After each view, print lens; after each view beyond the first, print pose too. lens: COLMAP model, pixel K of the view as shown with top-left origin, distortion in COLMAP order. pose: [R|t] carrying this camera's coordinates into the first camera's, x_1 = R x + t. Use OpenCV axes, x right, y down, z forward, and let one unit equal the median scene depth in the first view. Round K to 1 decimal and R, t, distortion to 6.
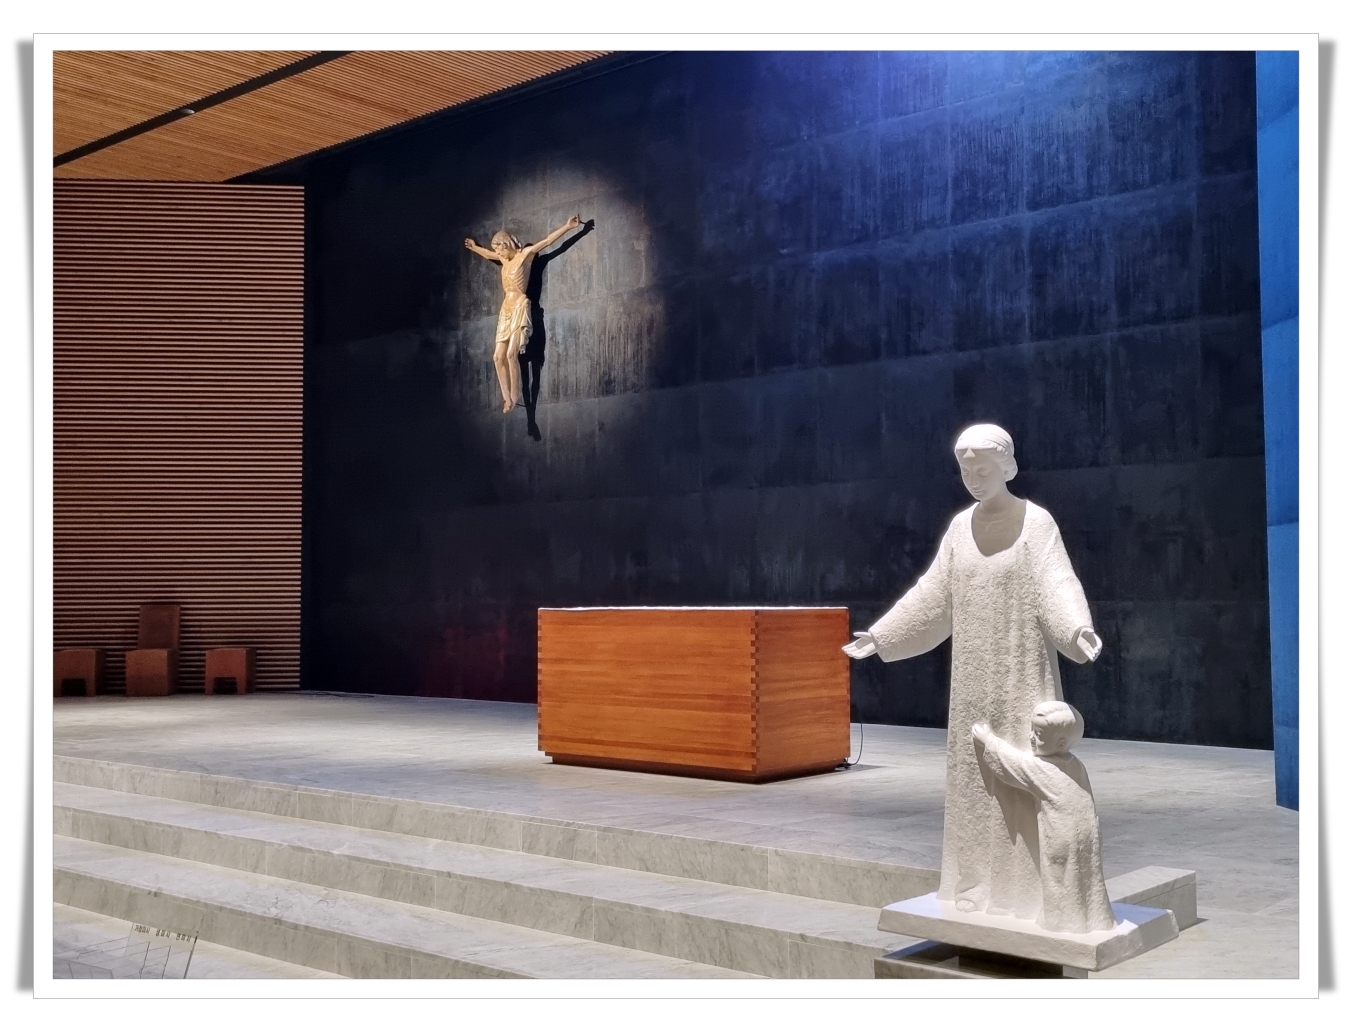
lens RADIAL K [[1455.2, 0, 677.0], [0, 1455.2, 555.2], [0, 0, 1]] dist [0.040197, -0.007448]
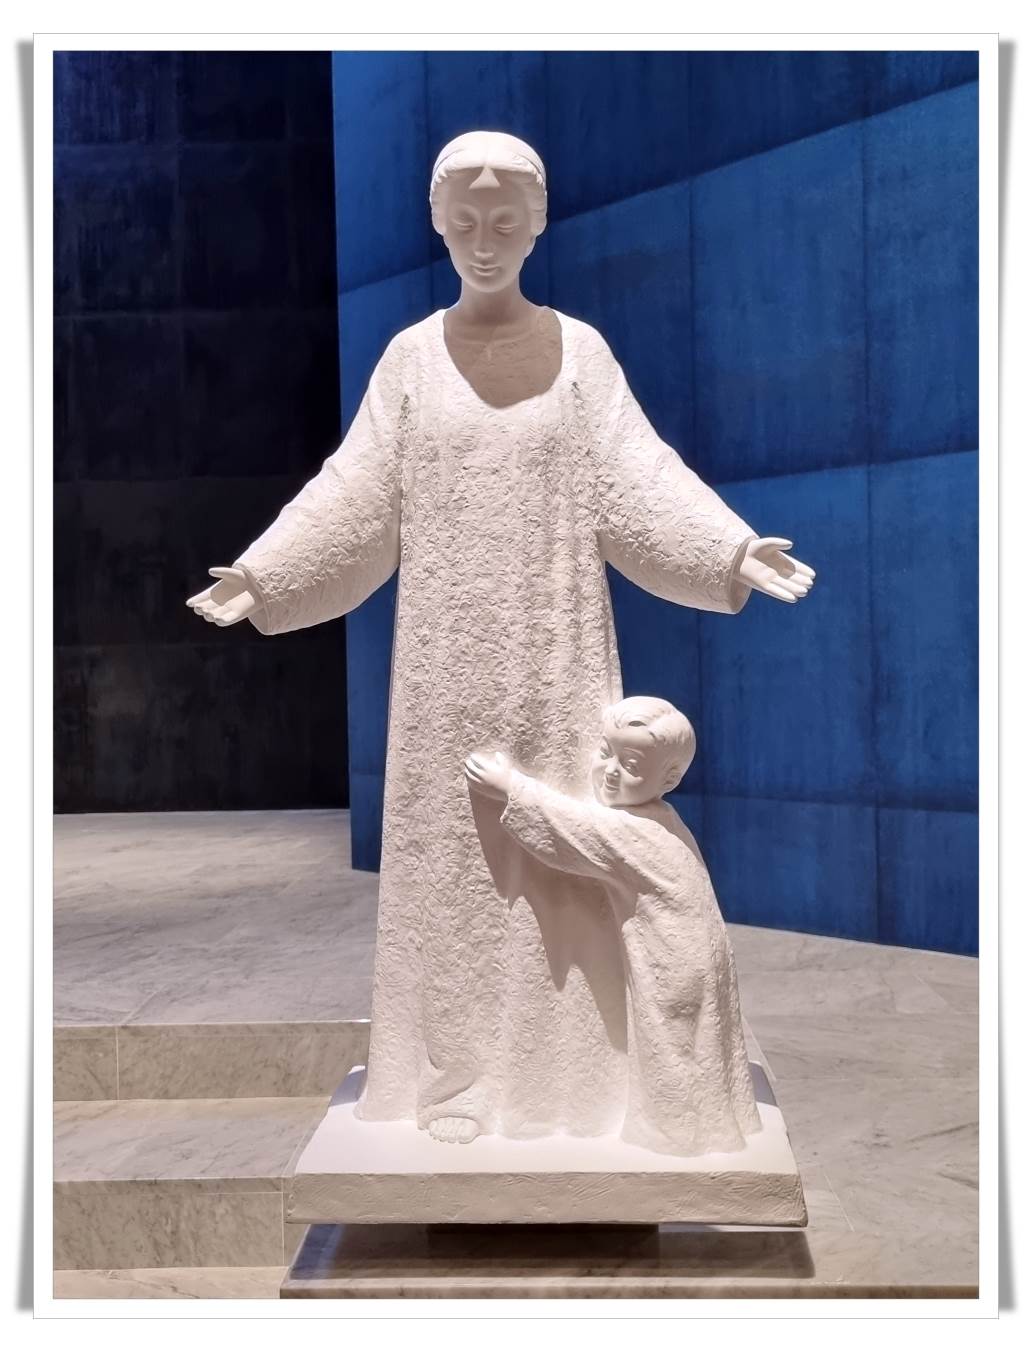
lens RADIAL K [[1455.2, 0, 516.0], [0, 1455.2, 676.0], [0, 0, 1]] dist [0.040197, -0.007448]
pose [[0.775072, -0.015498, 0.631682, -0.091519], [-0.002183, 0.999628, 0.027204, 0.077023], [-0.631869, -0.022464, 0.774750, 0.619655]]
